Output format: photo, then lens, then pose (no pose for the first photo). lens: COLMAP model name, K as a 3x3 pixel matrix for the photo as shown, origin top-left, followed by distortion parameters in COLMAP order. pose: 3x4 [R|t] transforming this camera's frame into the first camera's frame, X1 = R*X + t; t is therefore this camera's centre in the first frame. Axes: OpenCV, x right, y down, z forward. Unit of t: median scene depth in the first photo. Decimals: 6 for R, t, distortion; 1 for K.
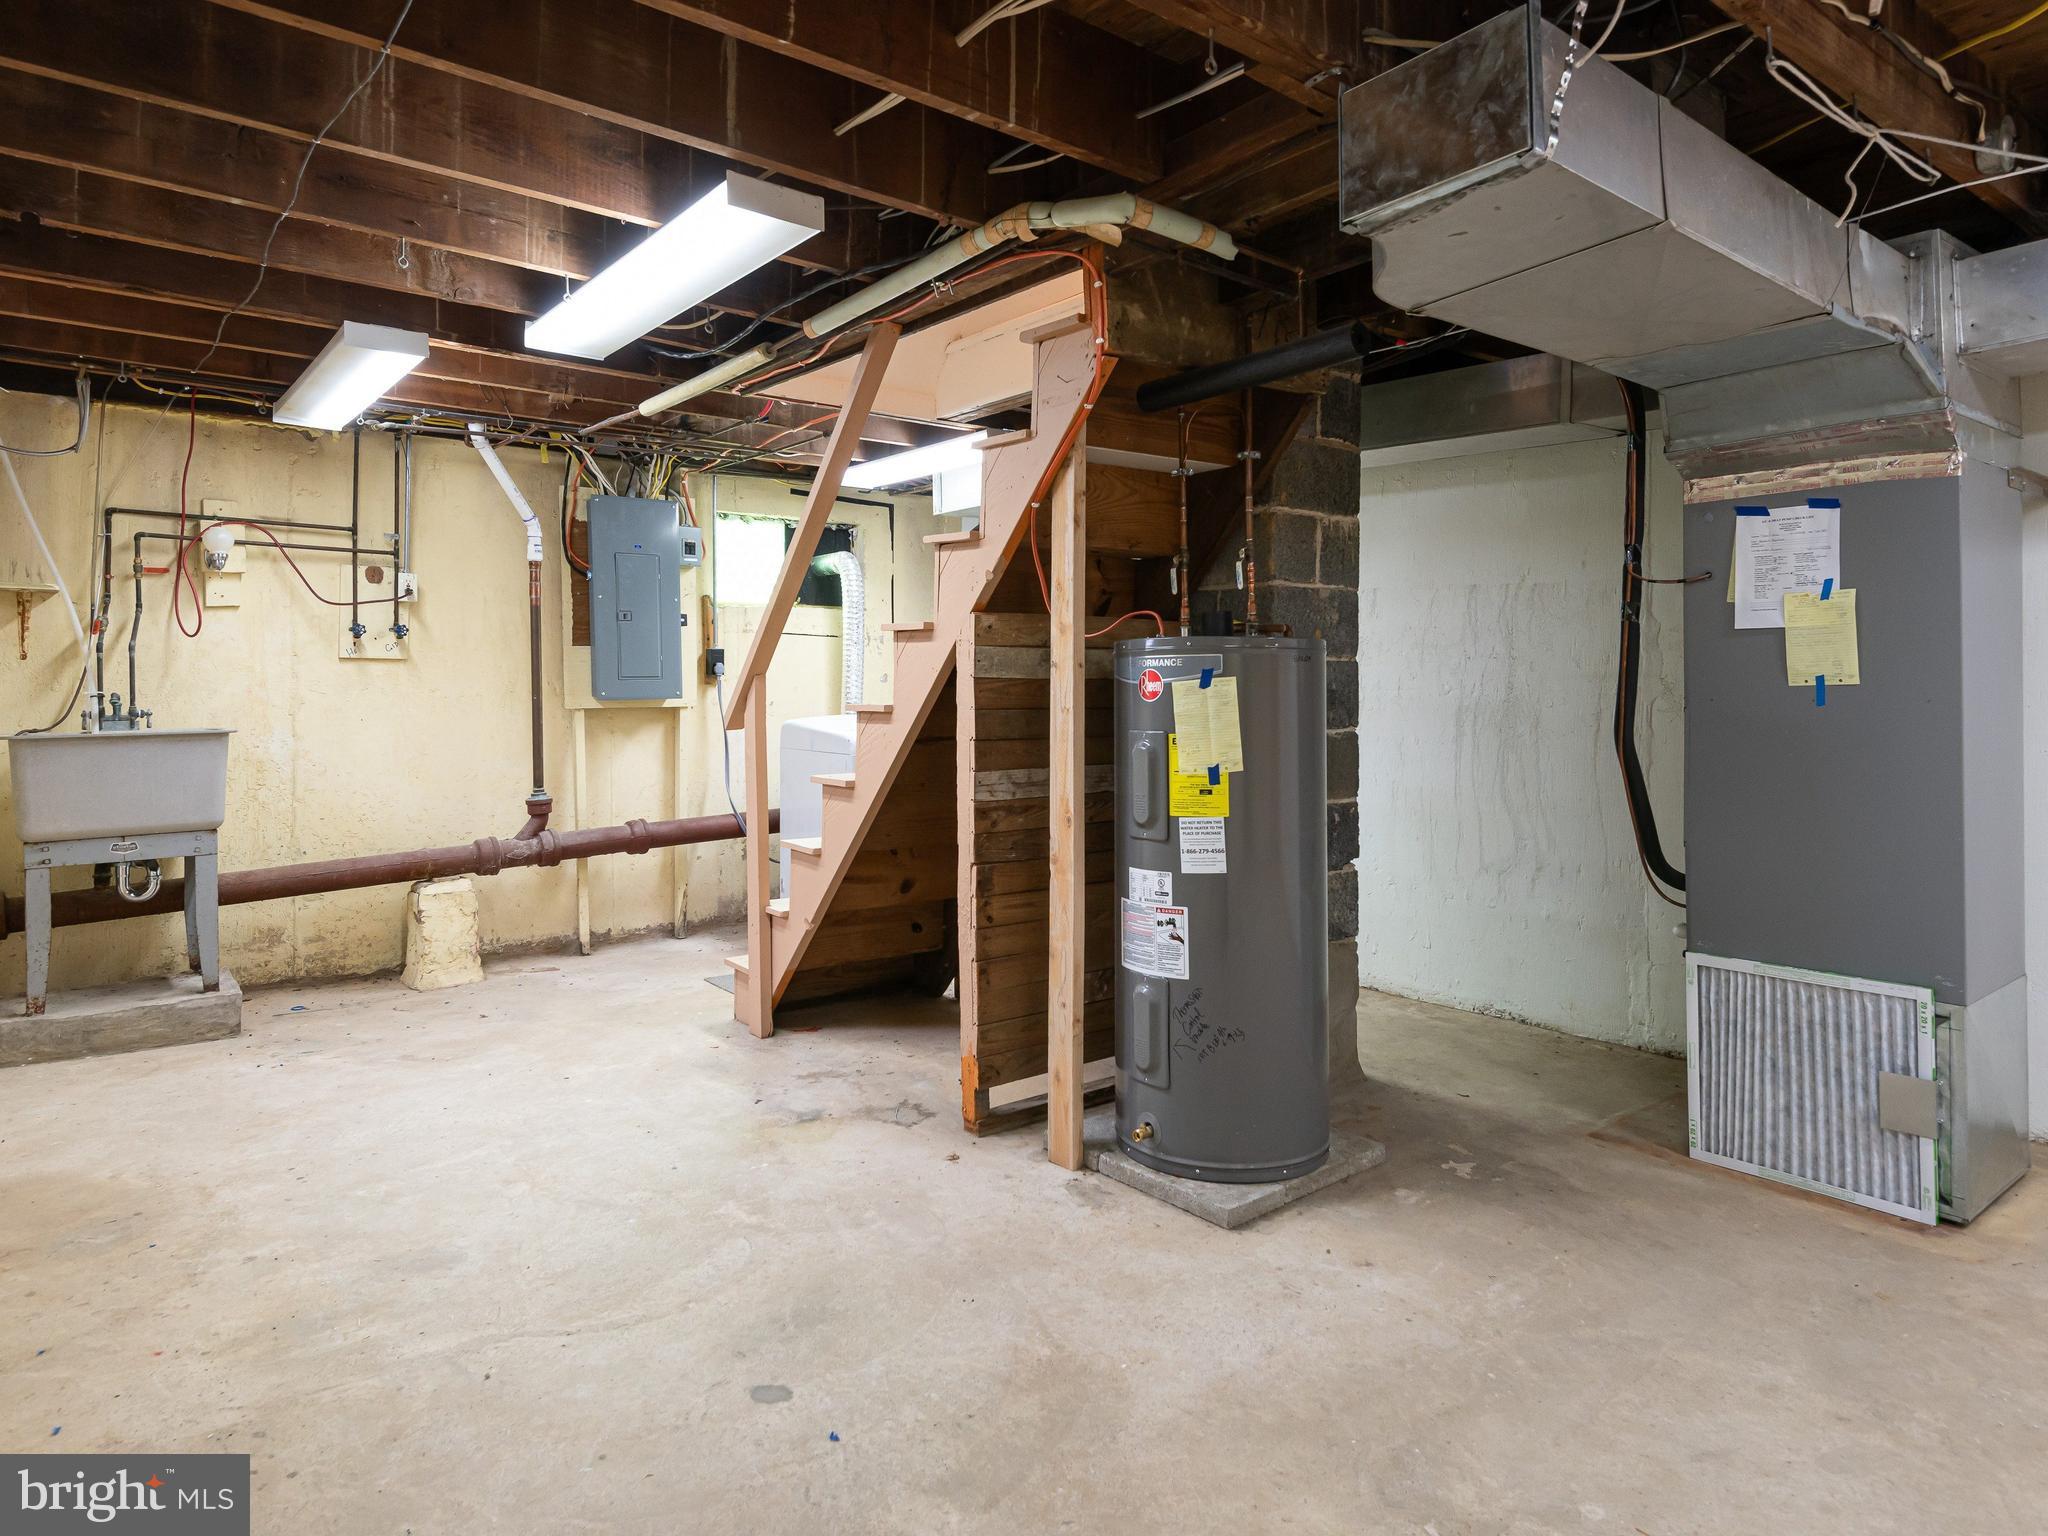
lens RADIAL K [[1215.5, 0, 1030.7], [0, 1215.5, 695.8], [0, 0, 1]] dist [0.038180, -0.004160]
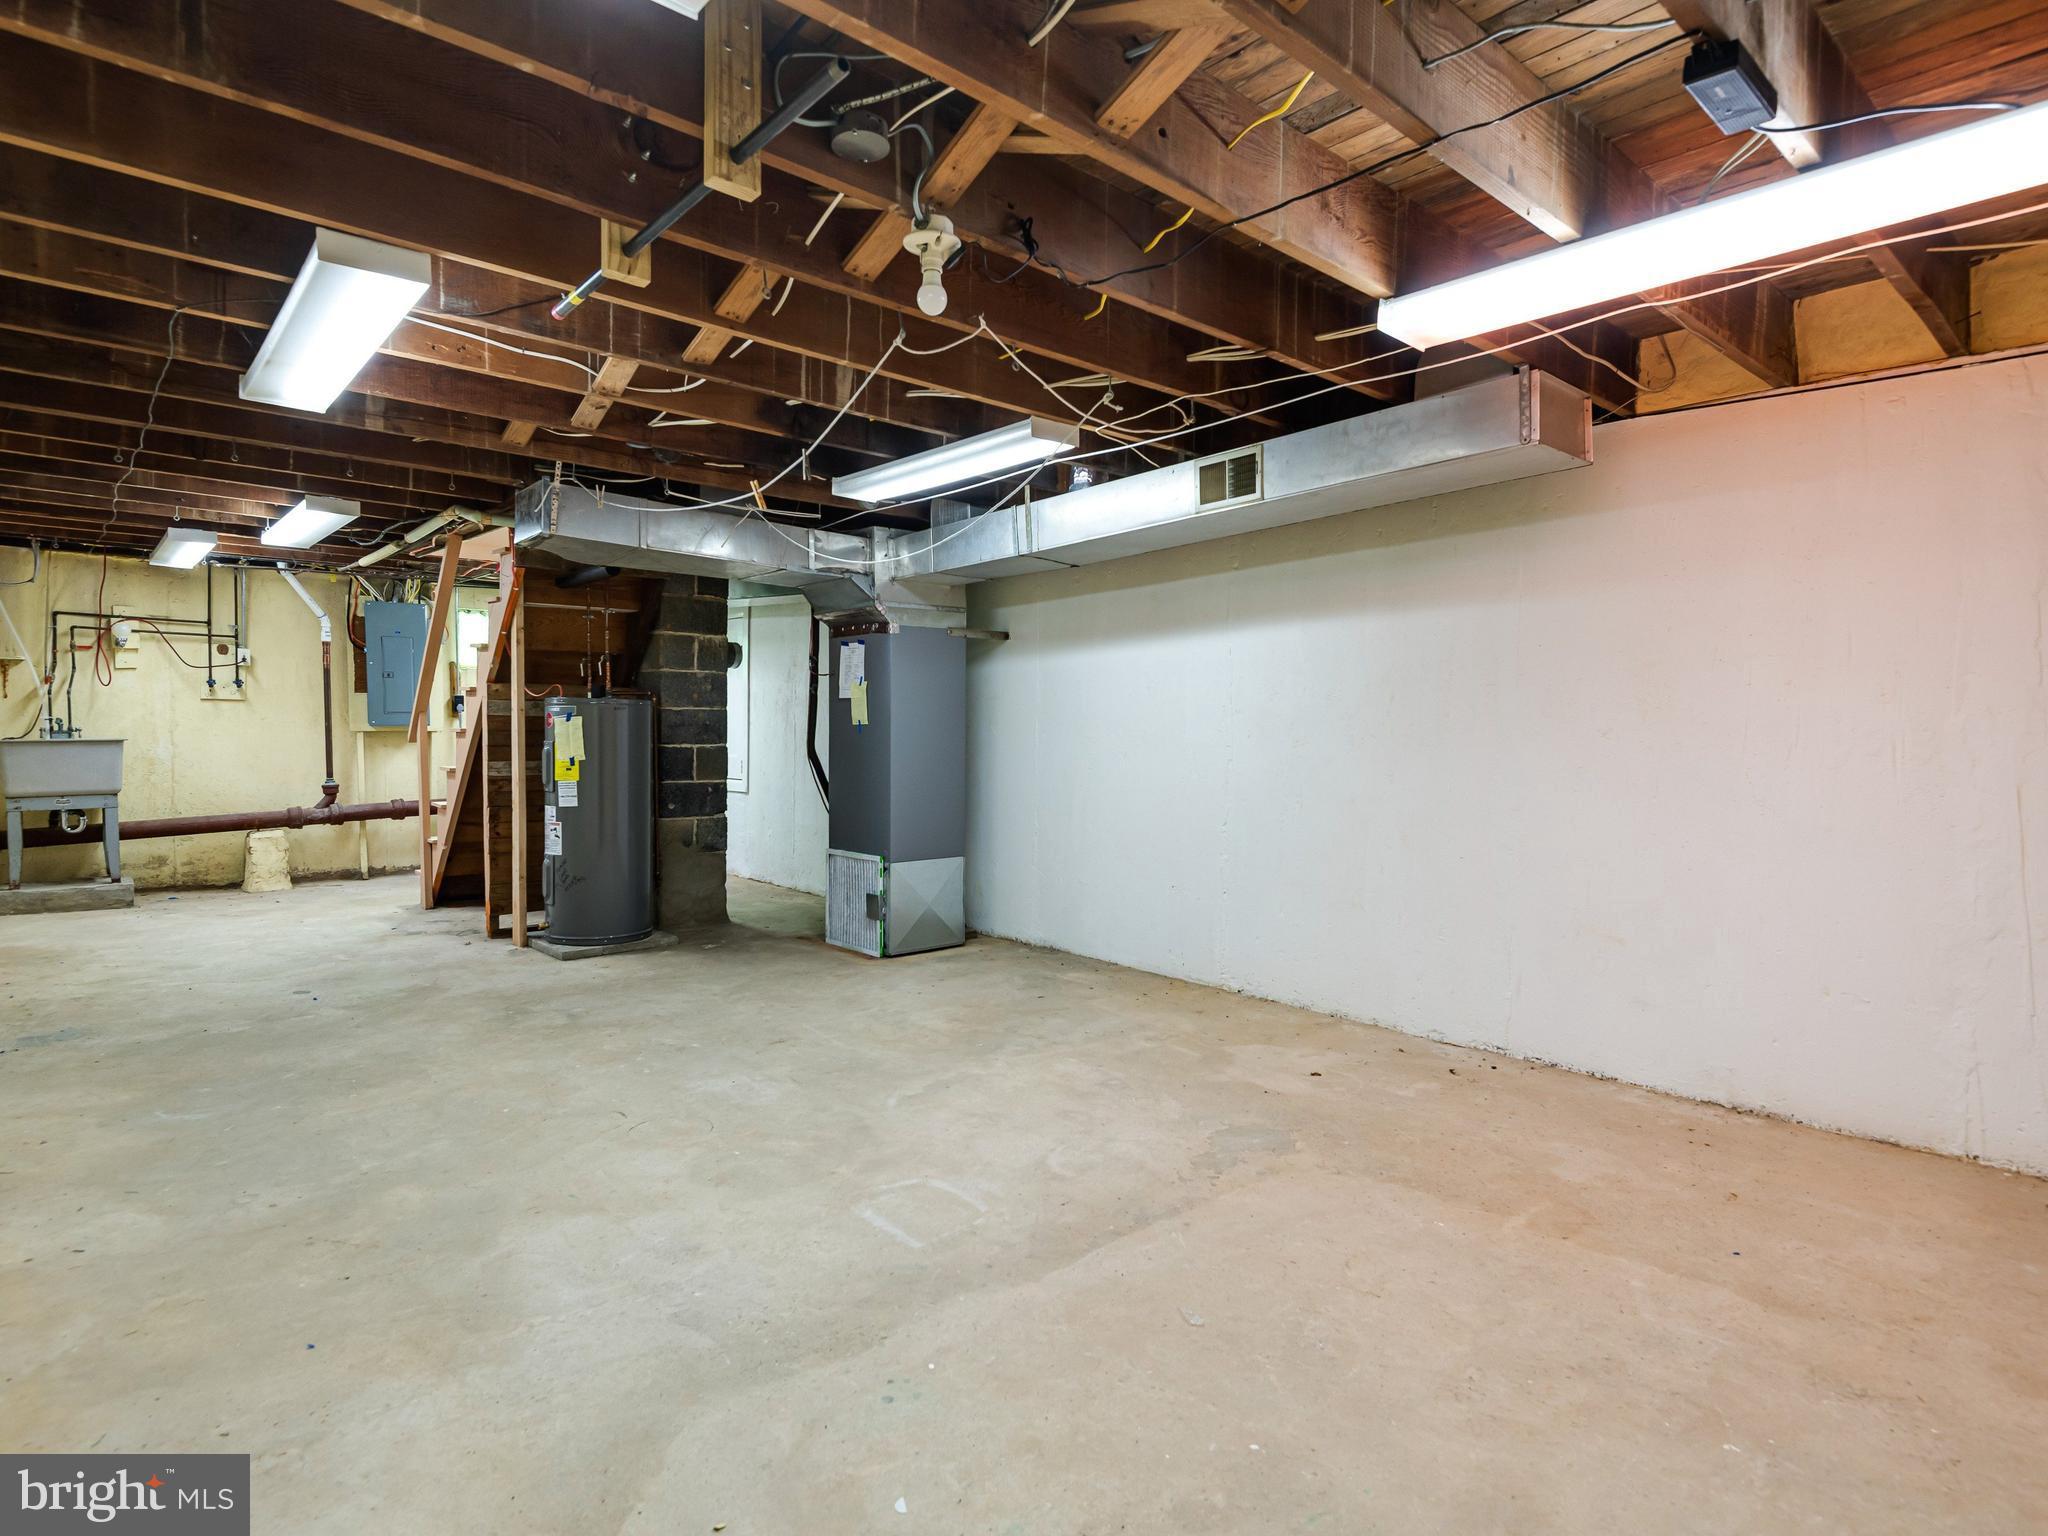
lens RADIAL K [[1082.0, 0, 1023.8], [0, 1082.0, 768.0], [0, 0, 1]] dist [0.018235, -0.001707]
pose [[0.998537, 0.010083, 0.053126, 0.528088], [-0.011819, 0.999403, 0.032464, 0.002438], [-0.052767, -0.033045, 0.998060, -0.607105]]
